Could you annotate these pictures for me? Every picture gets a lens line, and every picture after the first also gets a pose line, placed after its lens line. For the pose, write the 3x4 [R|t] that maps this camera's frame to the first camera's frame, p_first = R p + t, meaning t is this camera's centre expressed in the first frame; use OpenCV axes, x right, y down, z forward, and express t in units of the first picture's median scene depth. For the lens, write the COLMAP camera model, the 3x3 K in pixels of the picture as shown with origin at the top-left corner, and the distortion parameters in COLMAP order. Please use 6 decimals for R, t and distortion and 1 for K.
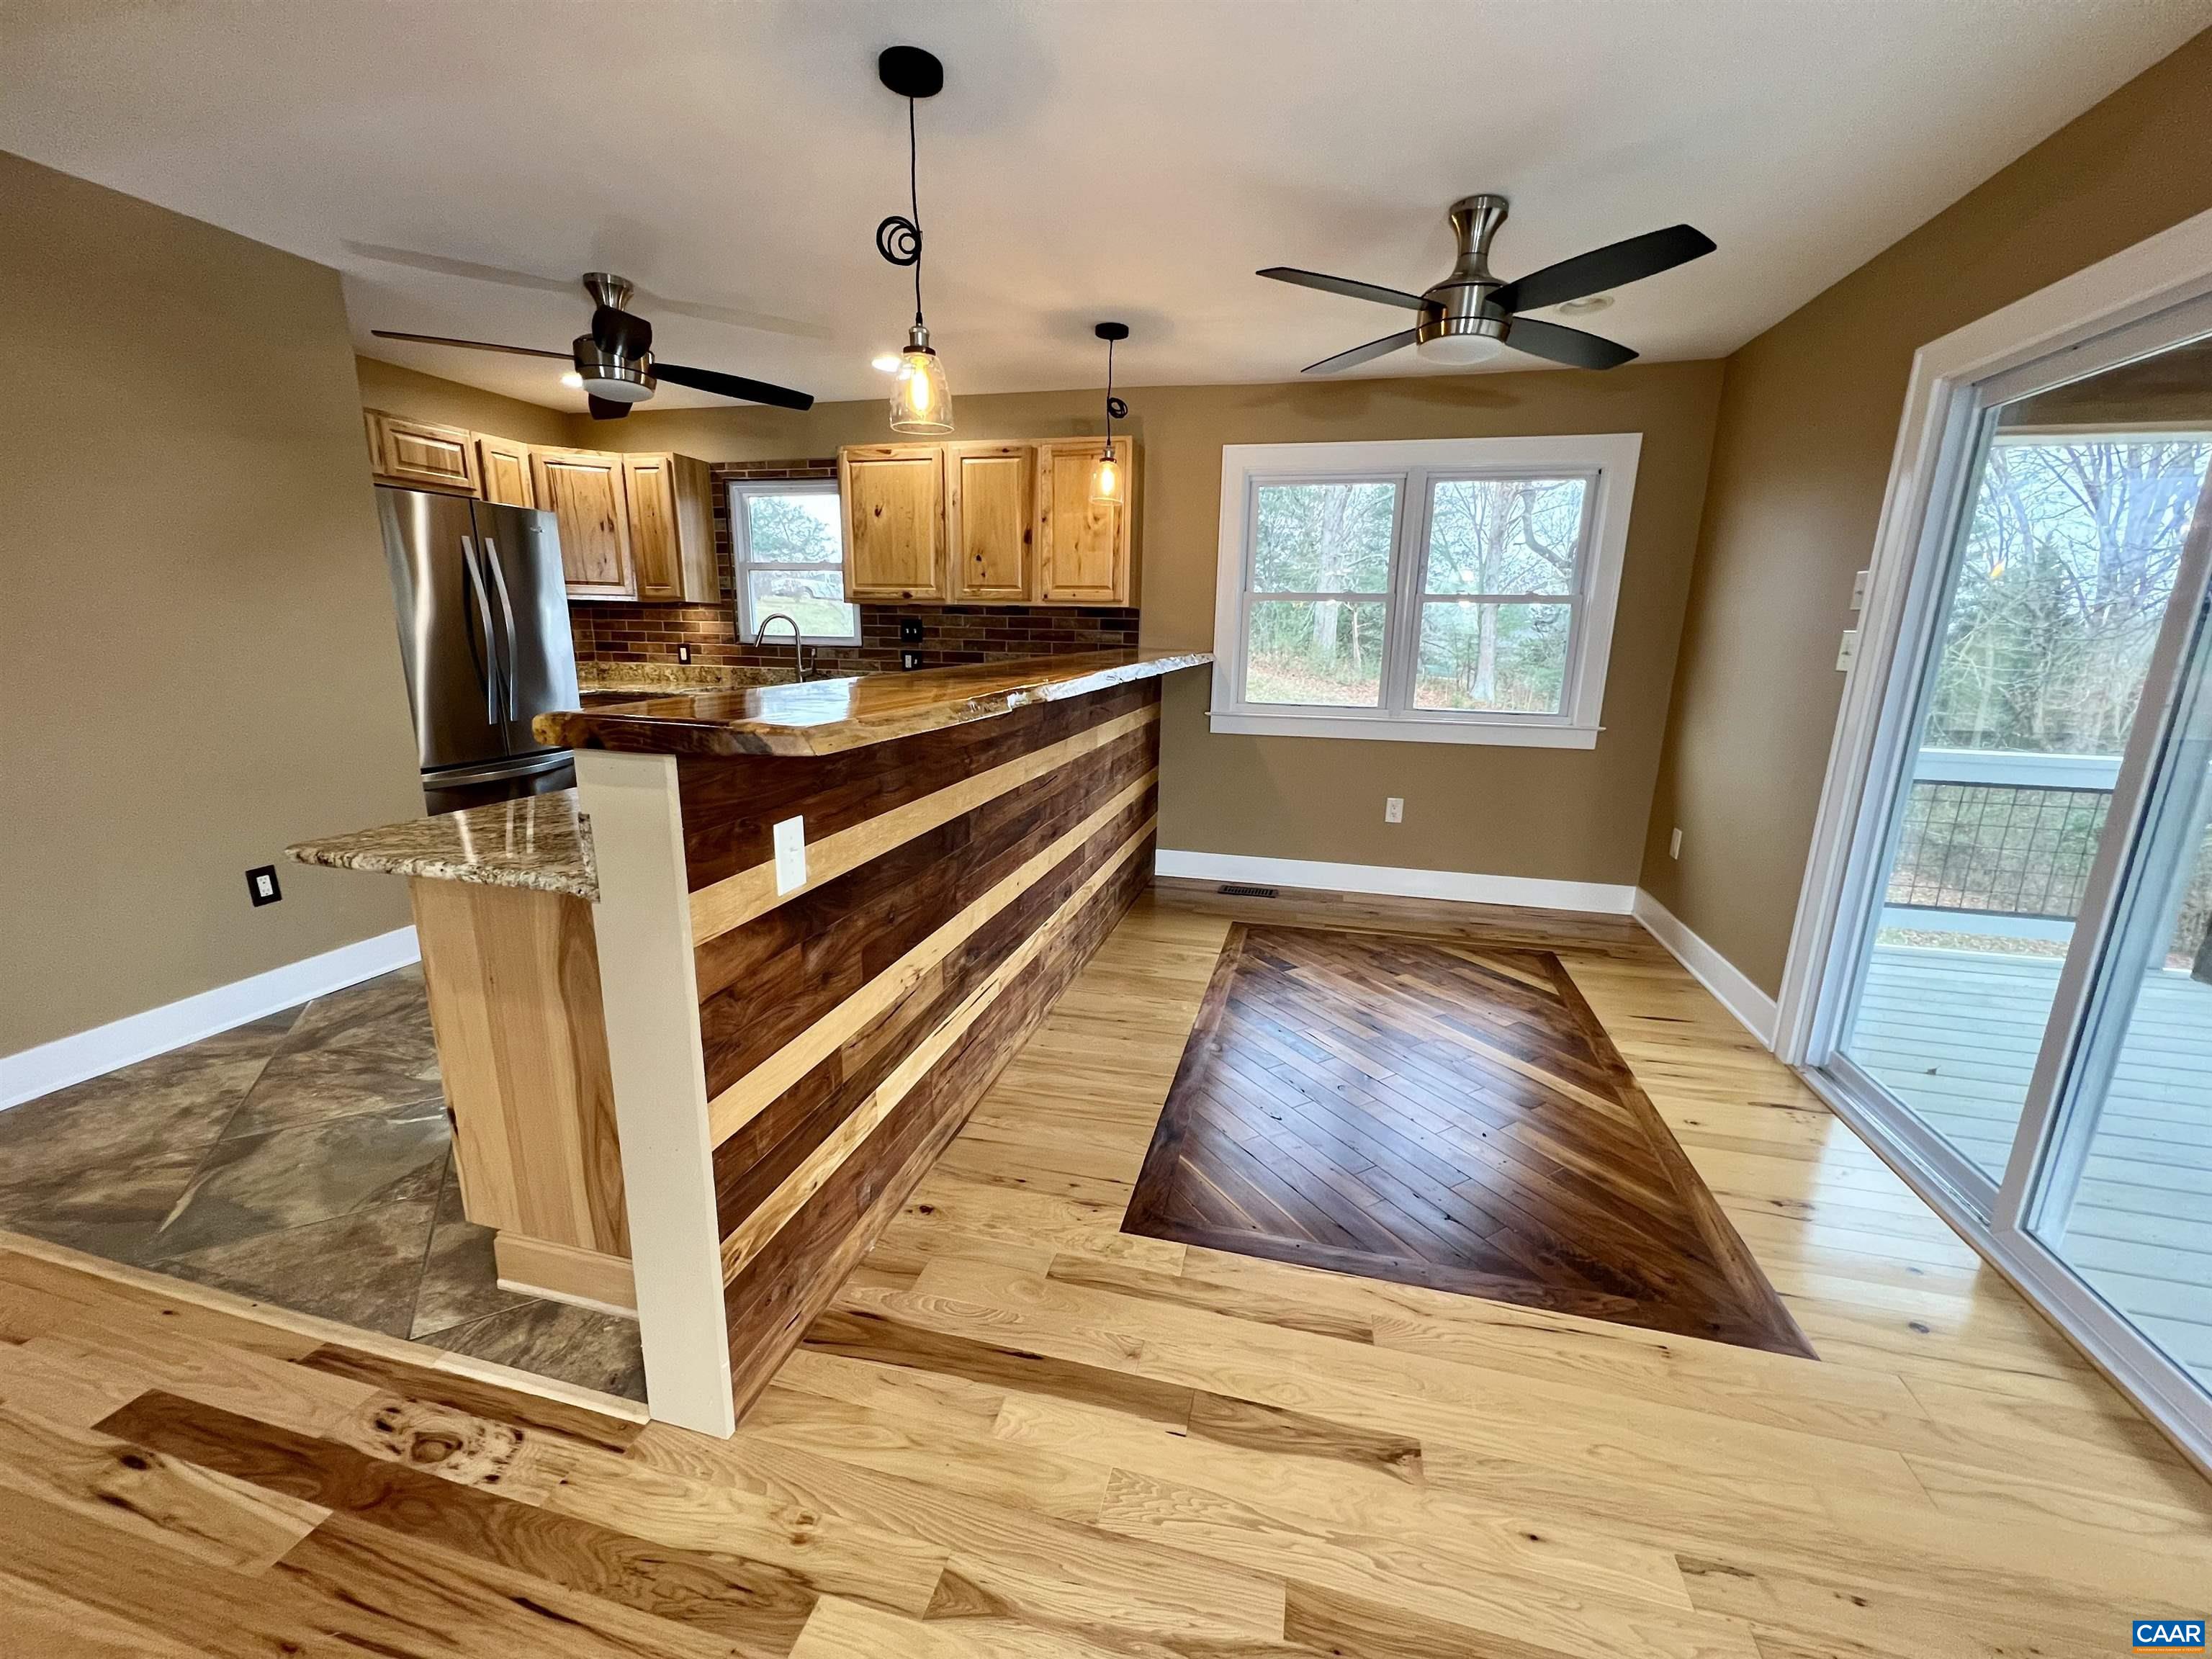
lens RADIAL K [[885.0, 0, 1107.5], [0, 885.0, 832.9], [0, 0, 1]] dist [-0.000010, 0.000194]
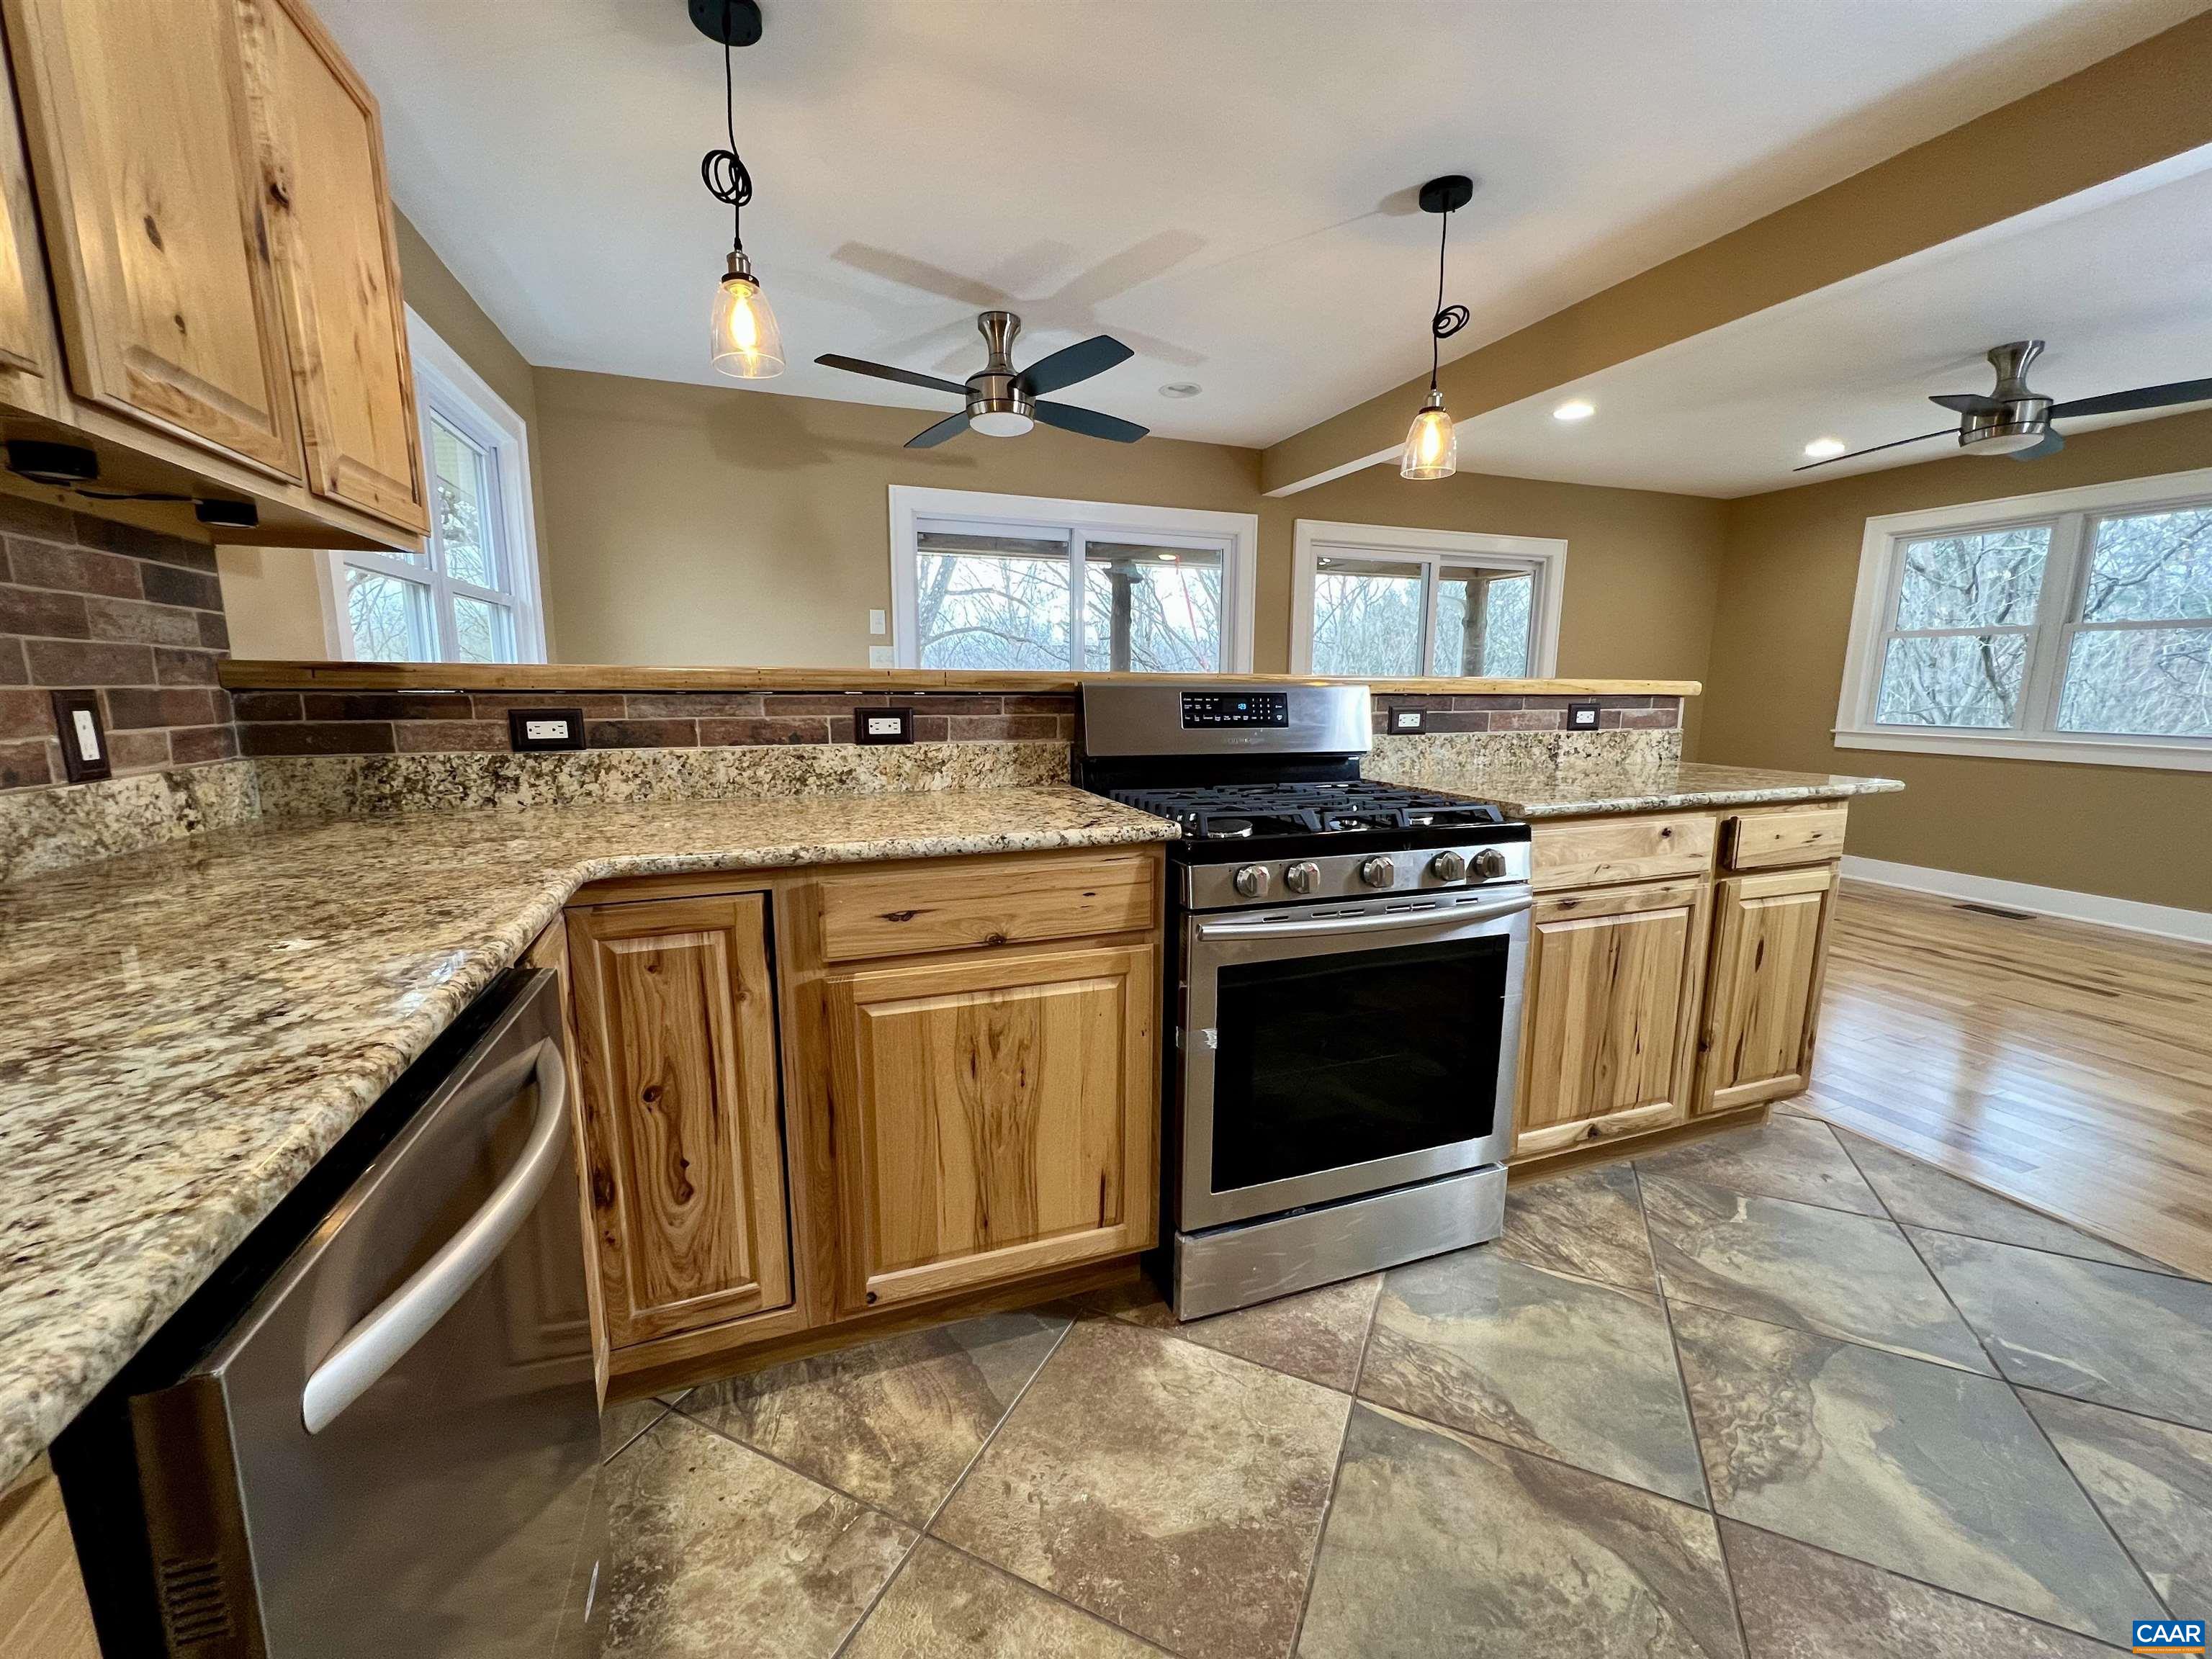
lens RADIAL K [[885.0, 0, 1108.7], [0, 885.0, 834.3], [0, 0, 1]] dist [-0.000010, 0.000194]
pose [[-0.570383, -0.160382, 0.805568, -0.509285], [0.172867, 0.935346, 0.308618, -0.223787], [-0.802982, 0.315287, -0.505781, 1.065981]]
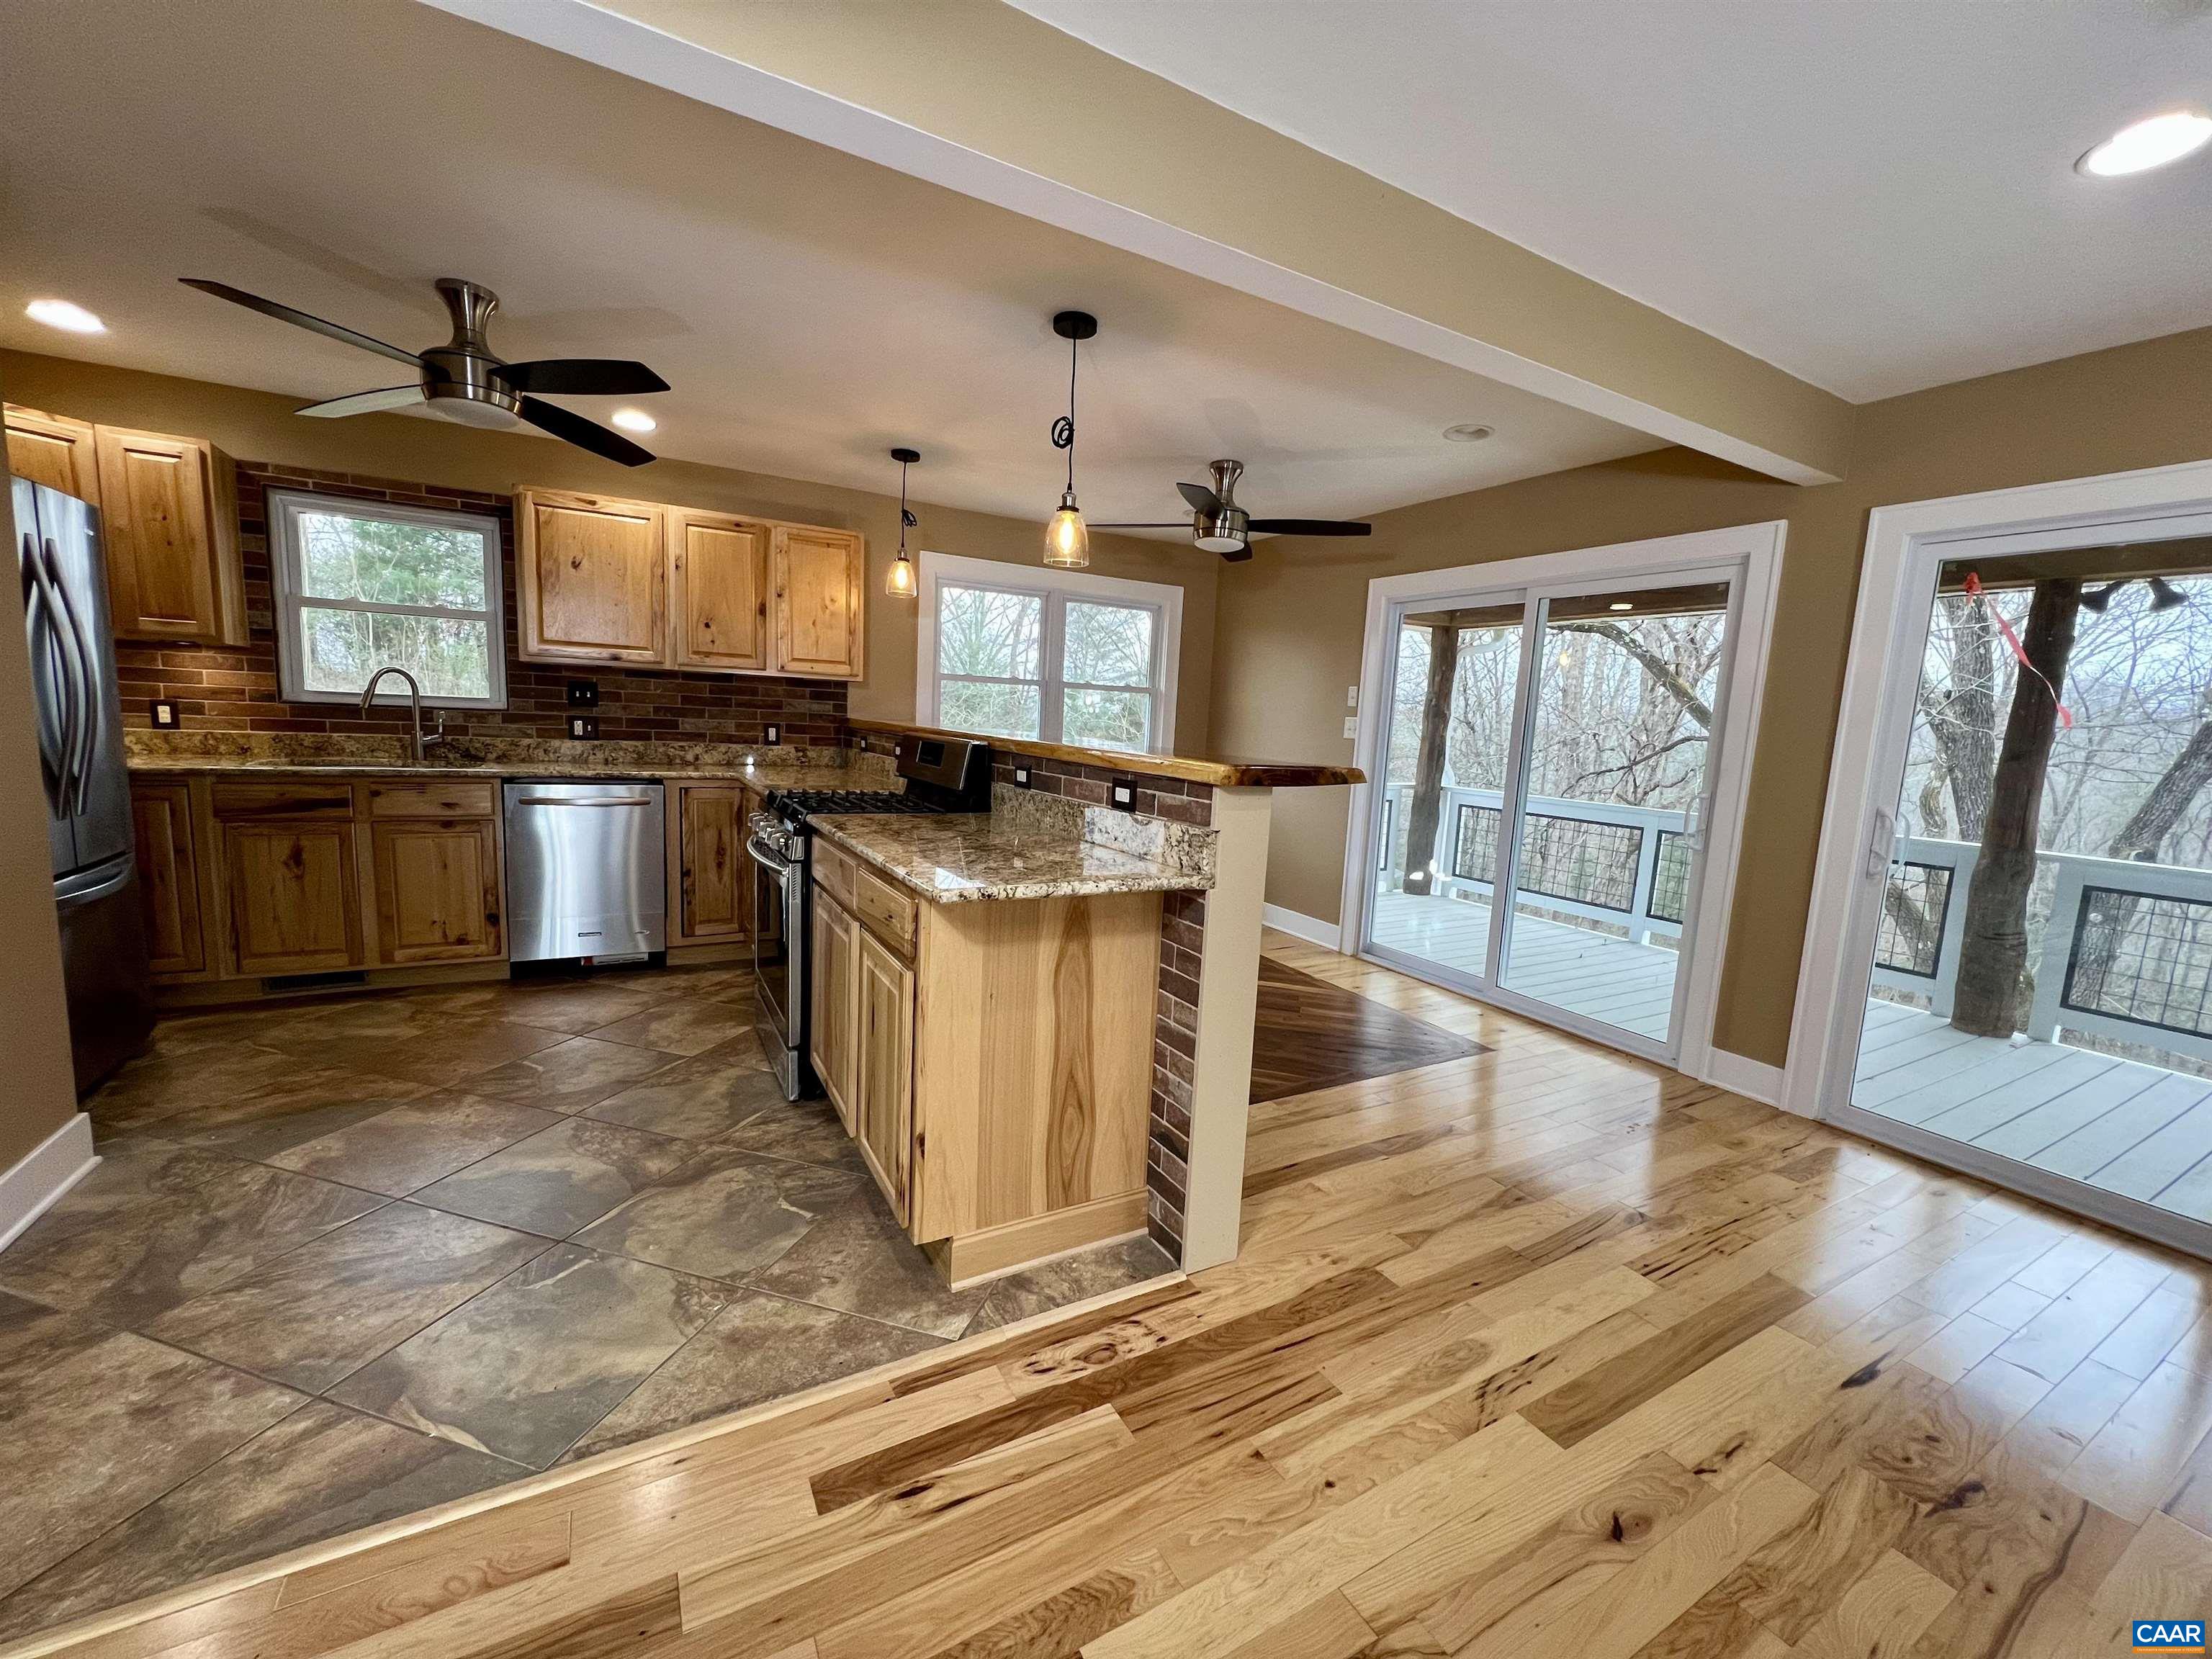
lens RADIAL K [[885.0, 0, 1109.4], [0, 885.0, 834.7], [0, 0, 1]] dist [-0.000010, 0.000194]
pose [[0.722698, -0.074942, 0.687089, -0.568051], [0.124518, 0.991956, -0.022777, -0.000906], [-0.679855, 0.102016, 0.726216, 0.003617]]
